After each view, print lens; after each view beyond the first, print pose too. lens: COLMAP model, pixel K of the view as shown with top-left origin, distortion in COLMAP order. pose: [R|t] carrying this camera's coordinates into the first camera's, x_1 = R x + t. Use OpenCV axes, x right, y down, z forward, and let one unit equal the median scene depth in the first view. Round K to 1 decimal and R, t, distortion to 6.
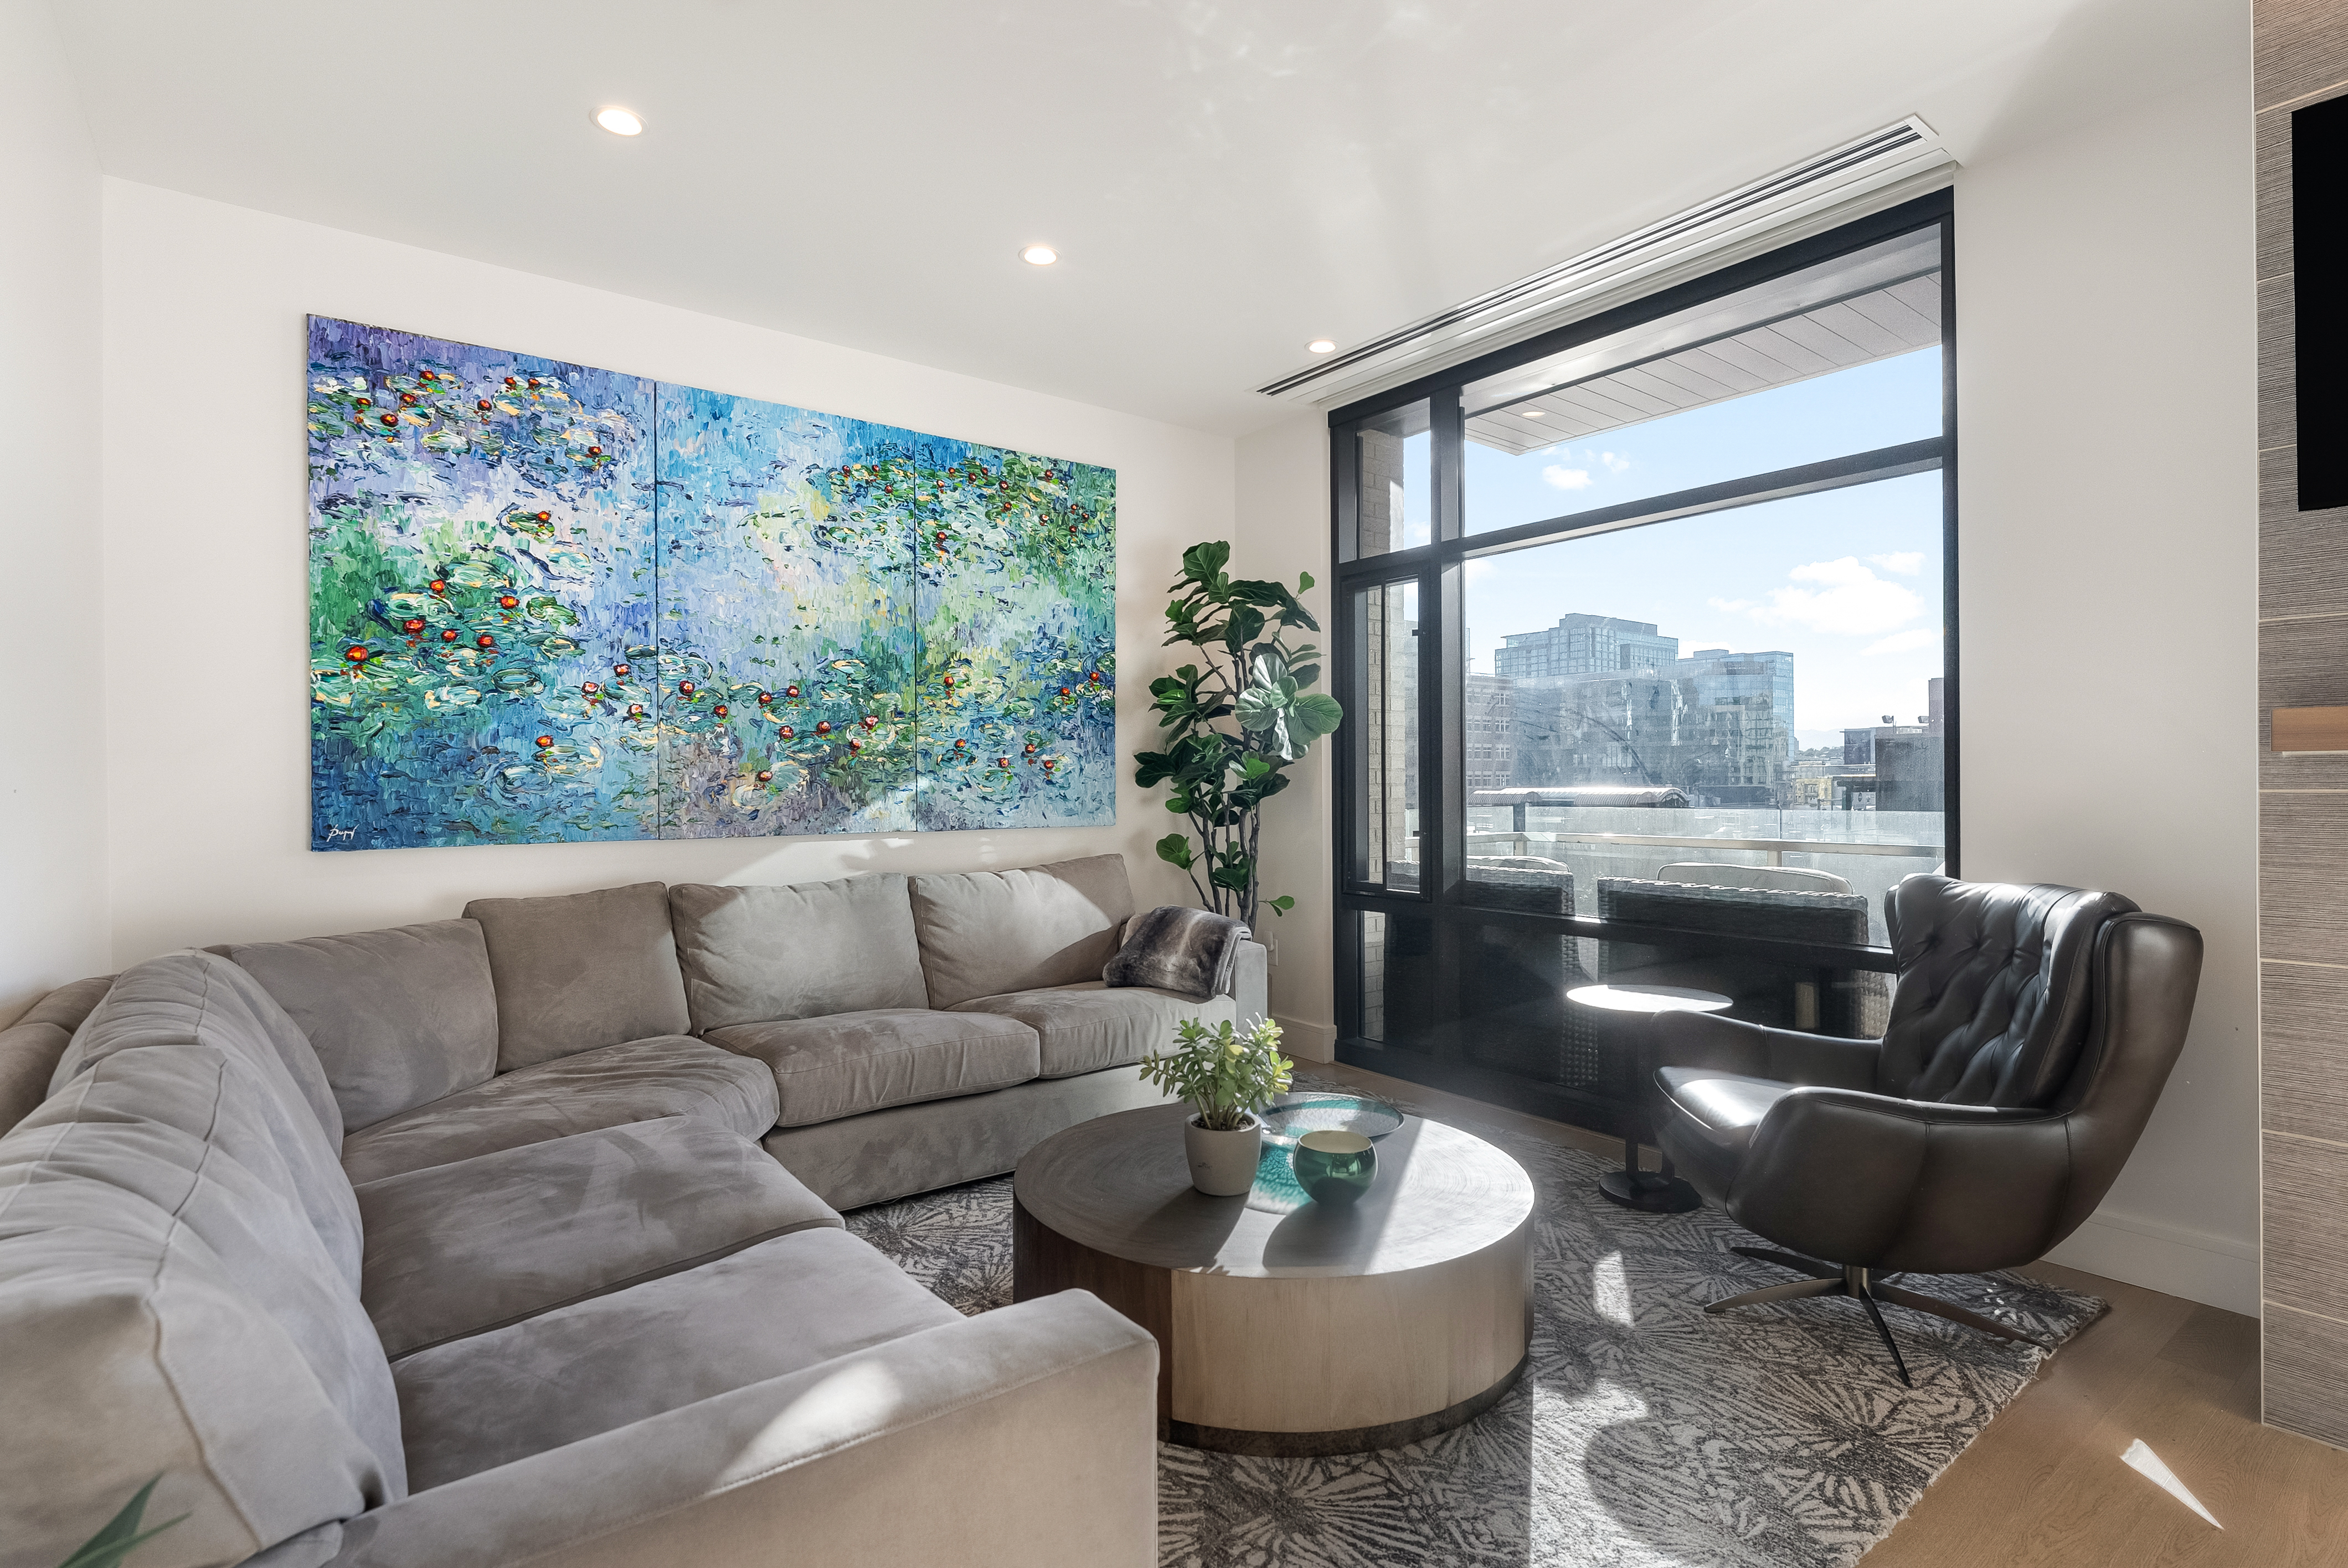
lens RADIAL K [[1144.1, 0, 1180.3], [0, 1144.1, 781.6], [0, 0, 1]] dist [-0.000855, -0.000381]
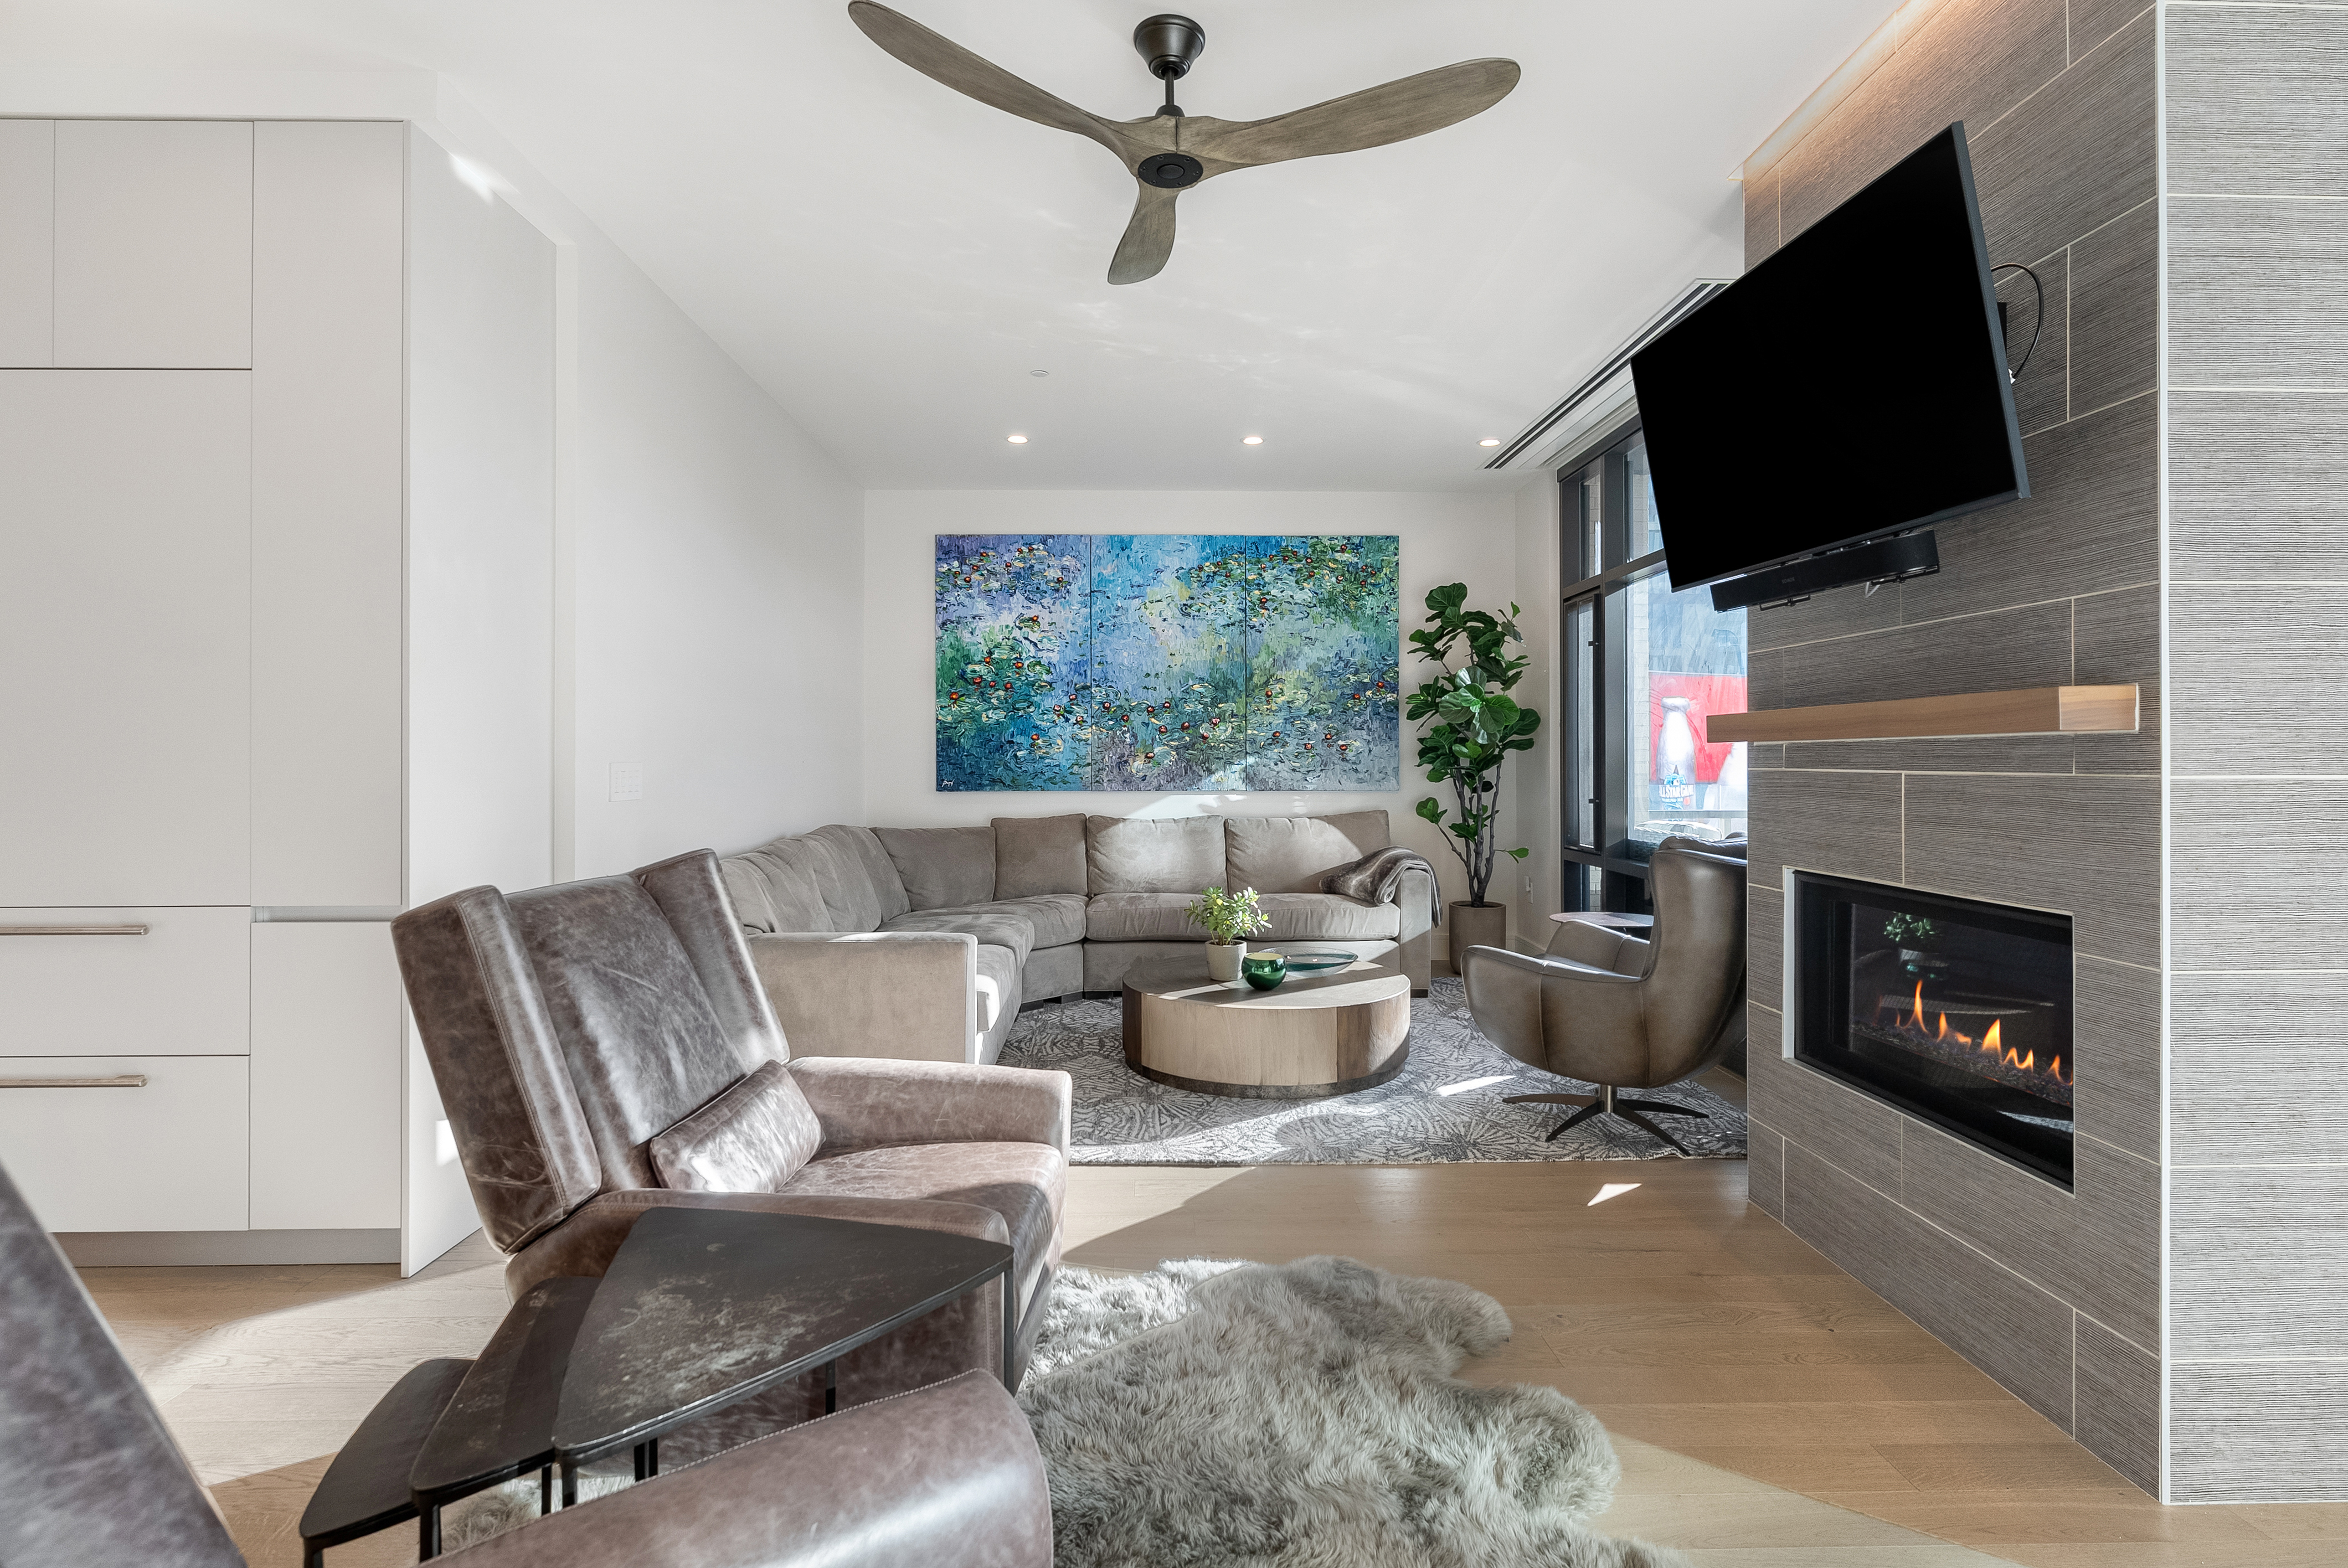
lens RADIAL K [[1106.3, 0, 1169.3], [0, 1106.3, 754.5], [0, 0, 1]] dist [-0.000830, -0.000162]
pose [[0.809489, 0.001509, -0.587134, 0.559681], [-0.002007, 0.999998, -0.000198, -0.005303], [0.587132, 0.001338, 0.809490, -0.281328]]
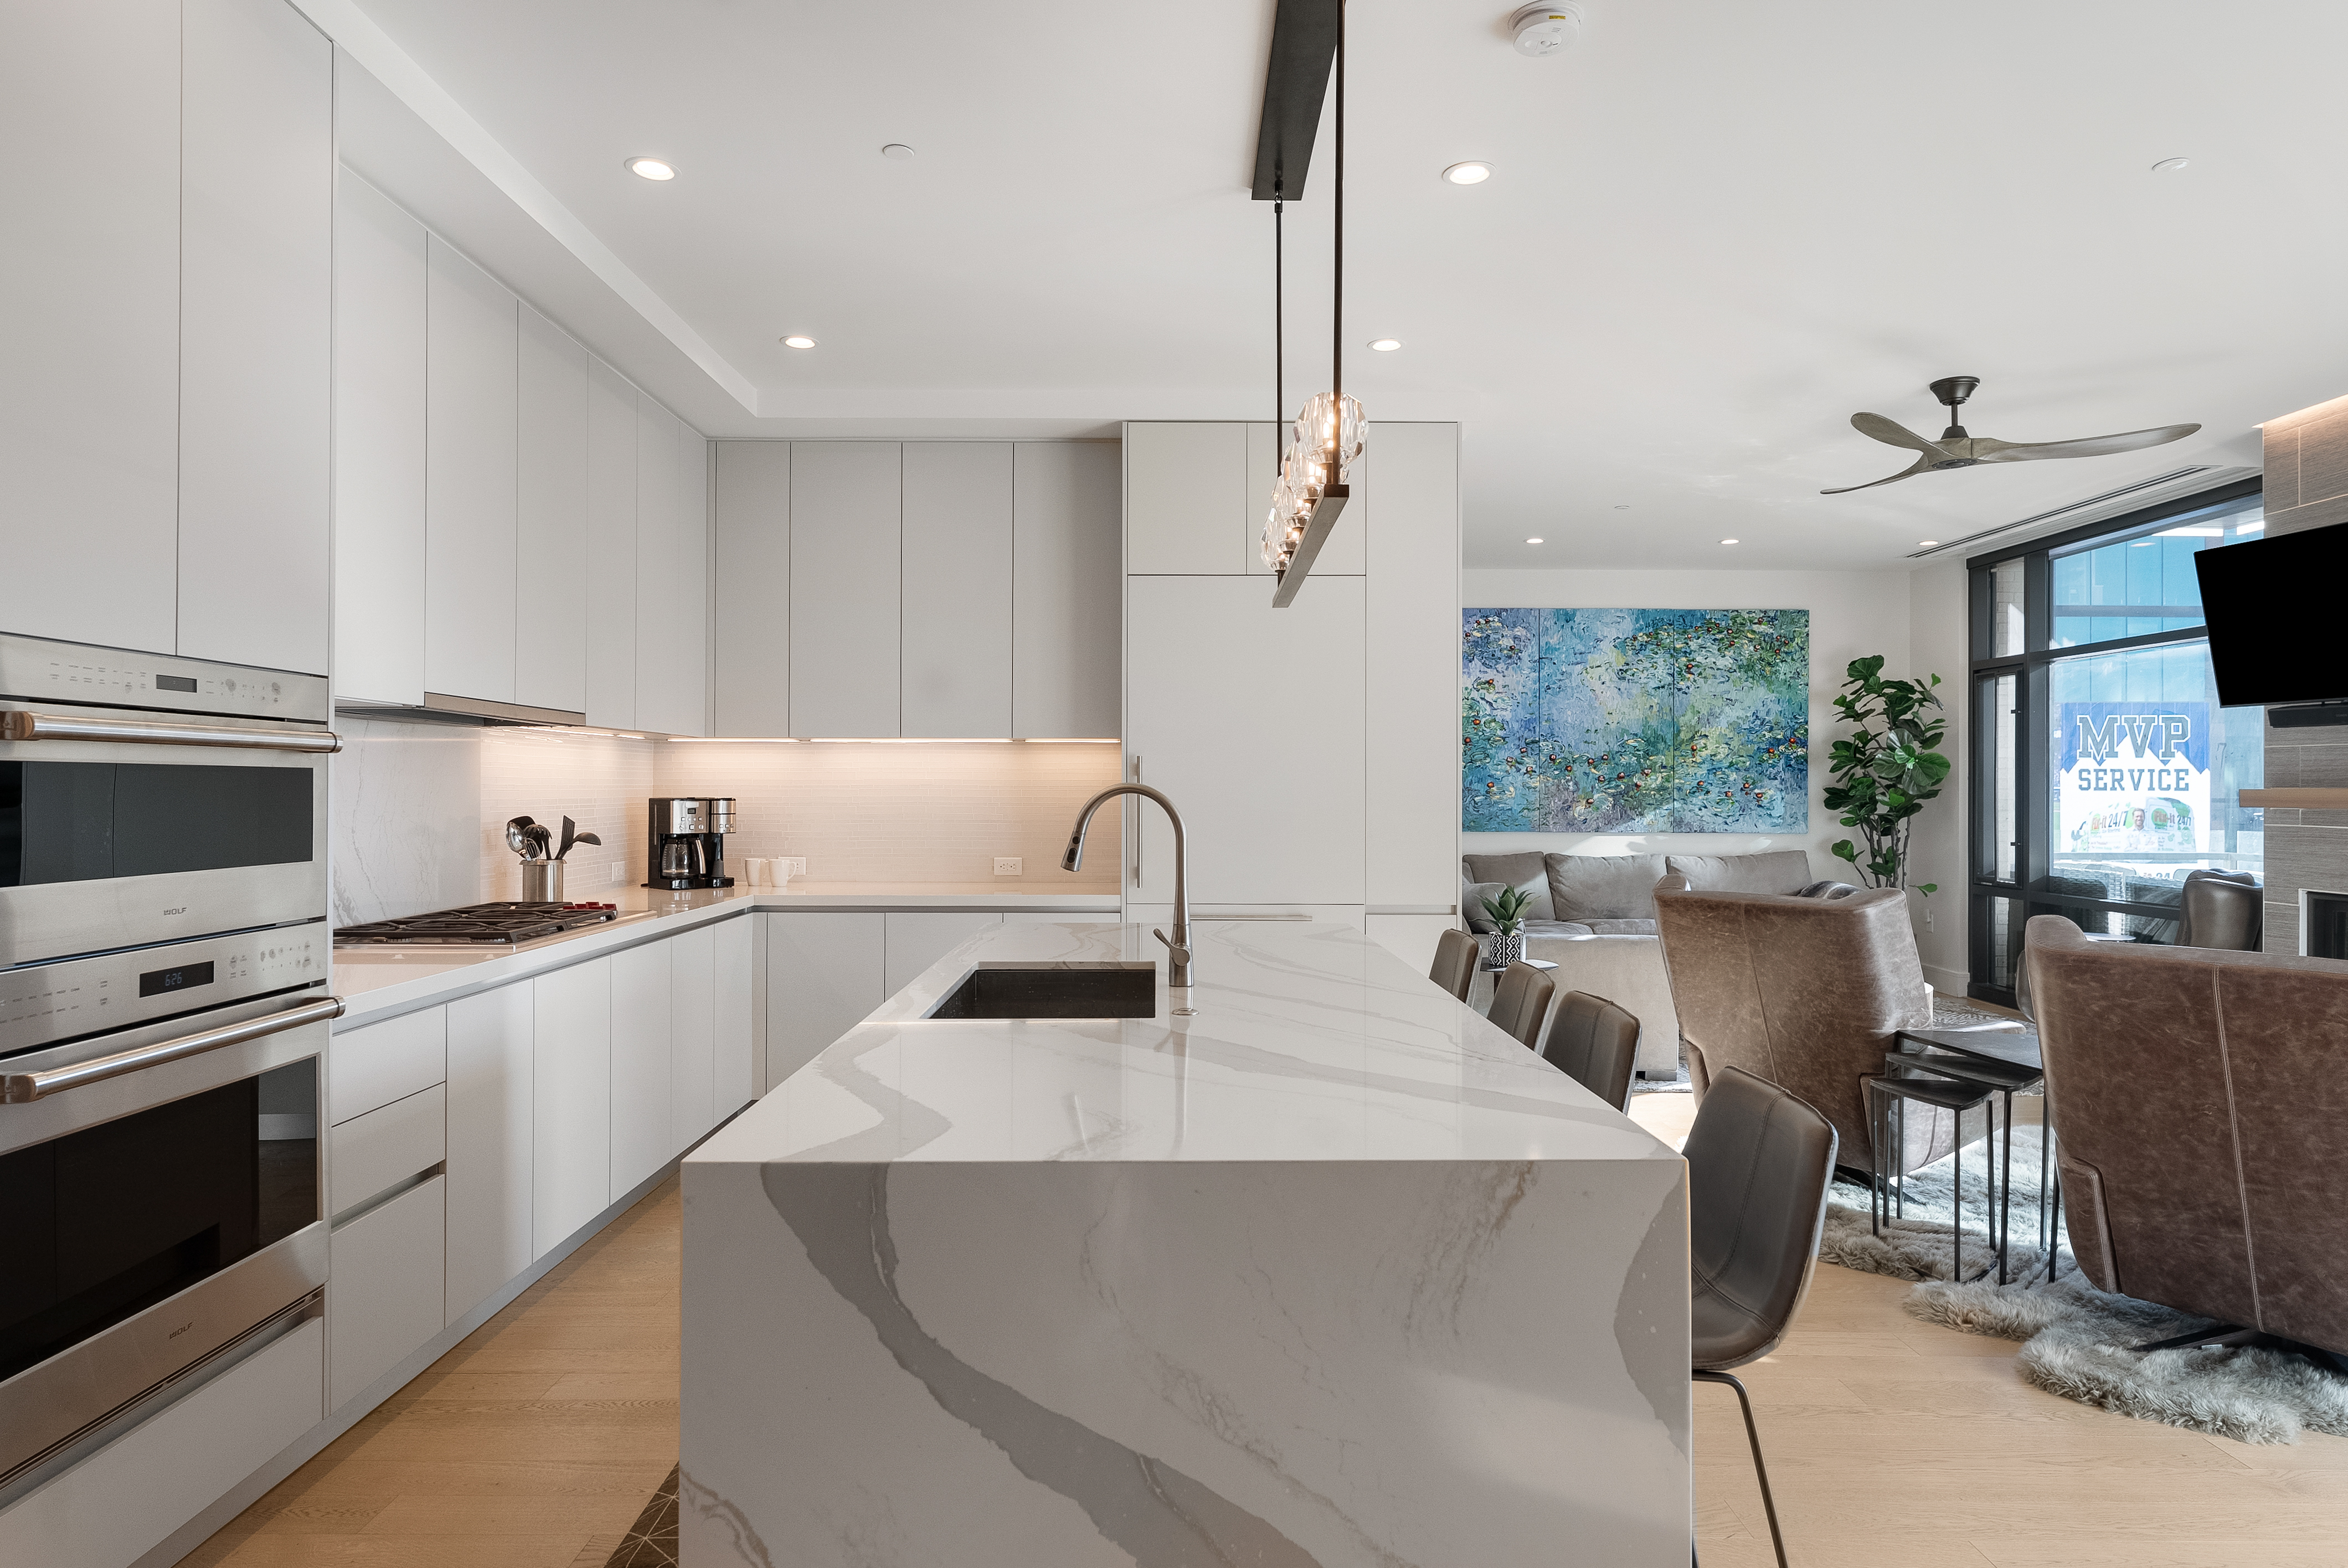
lens RADIAL K [[1277.5, 0, 1173.7], [0, 1277.5, 783.6], [0, 0, 1]] dist [0.002225, -0.029566]
pose [[0.790868, 0.006836, -0.611949, 0.364506], [-0.008165, 0.999966, 0.000619, -0.027321], [0.611932, 0.004507, 0.790897, -1.034443]]
